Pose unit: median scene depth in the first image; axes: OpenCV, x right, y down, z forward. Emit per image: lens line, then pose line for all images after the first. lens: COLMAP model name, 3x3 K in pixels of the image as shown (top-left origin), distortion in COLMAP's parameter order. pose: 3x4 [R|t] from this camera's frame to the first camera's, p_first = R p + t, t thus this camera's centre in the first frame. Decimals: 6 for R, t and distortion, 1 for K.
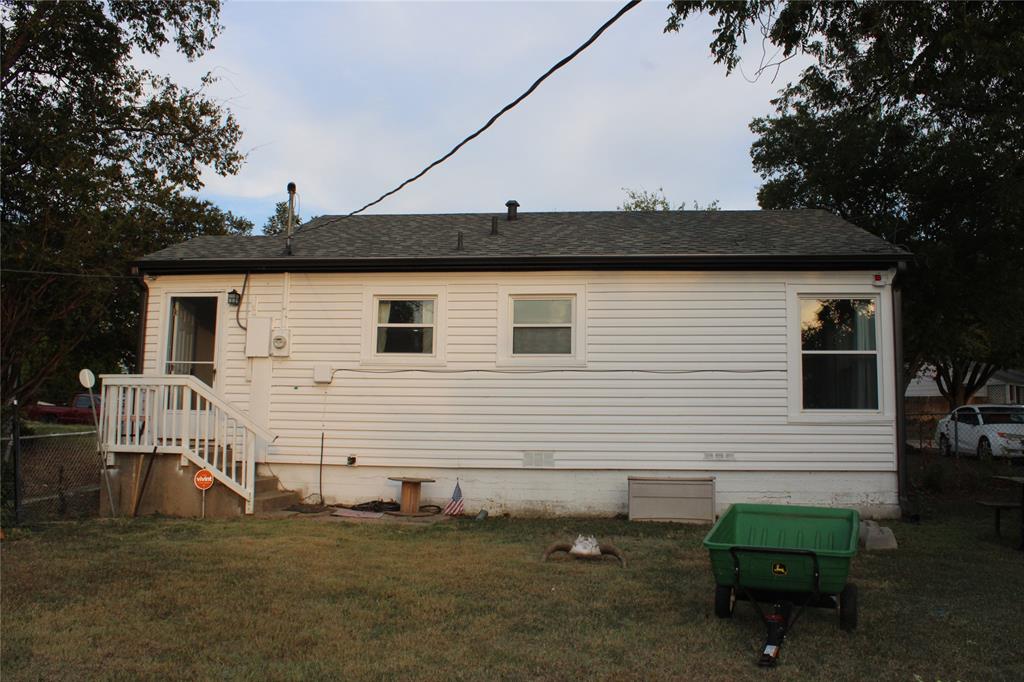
lens RADIAL K [[851.5, 0, 515.2], [0, 851.5, 328.4], [0, 0, 1]] dist [-0.152990, 0.125645]
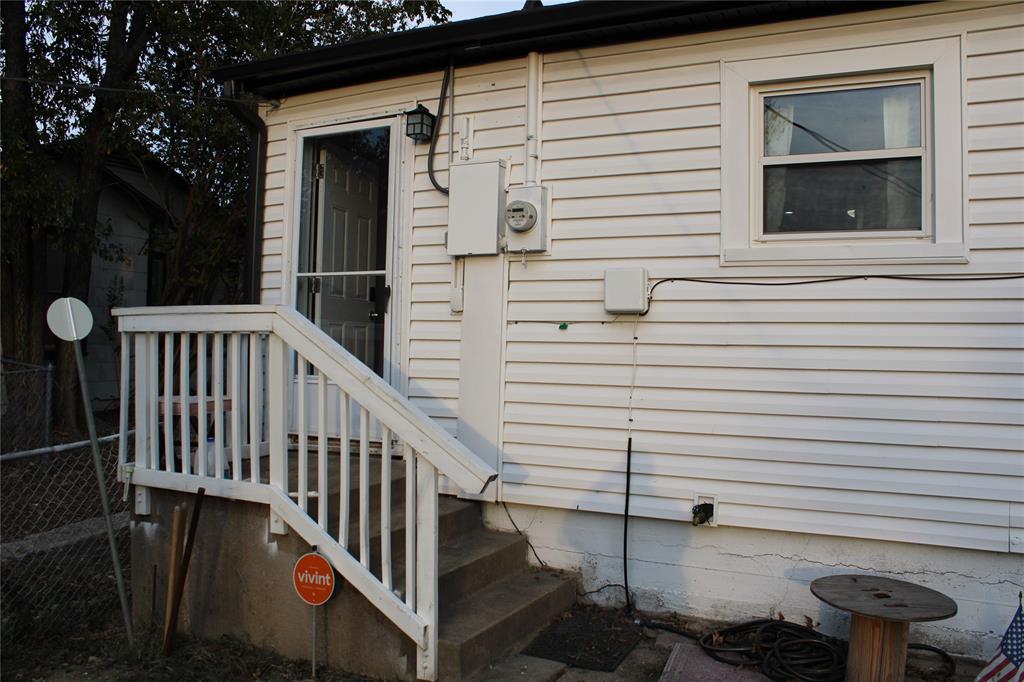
lens RADIAL K [[851.5, 0, 515.2], [0, 851.5, 328.4], [0, 0, 1]] dist [-0.152990, 0.125645]
pose [[0.928976, -0.004917, -0.370107, -0.128259], [0.044372, 0.994180, 0.098167, 0.029586], [0.367471, -0.107617, 0.923788, 0.608346]]
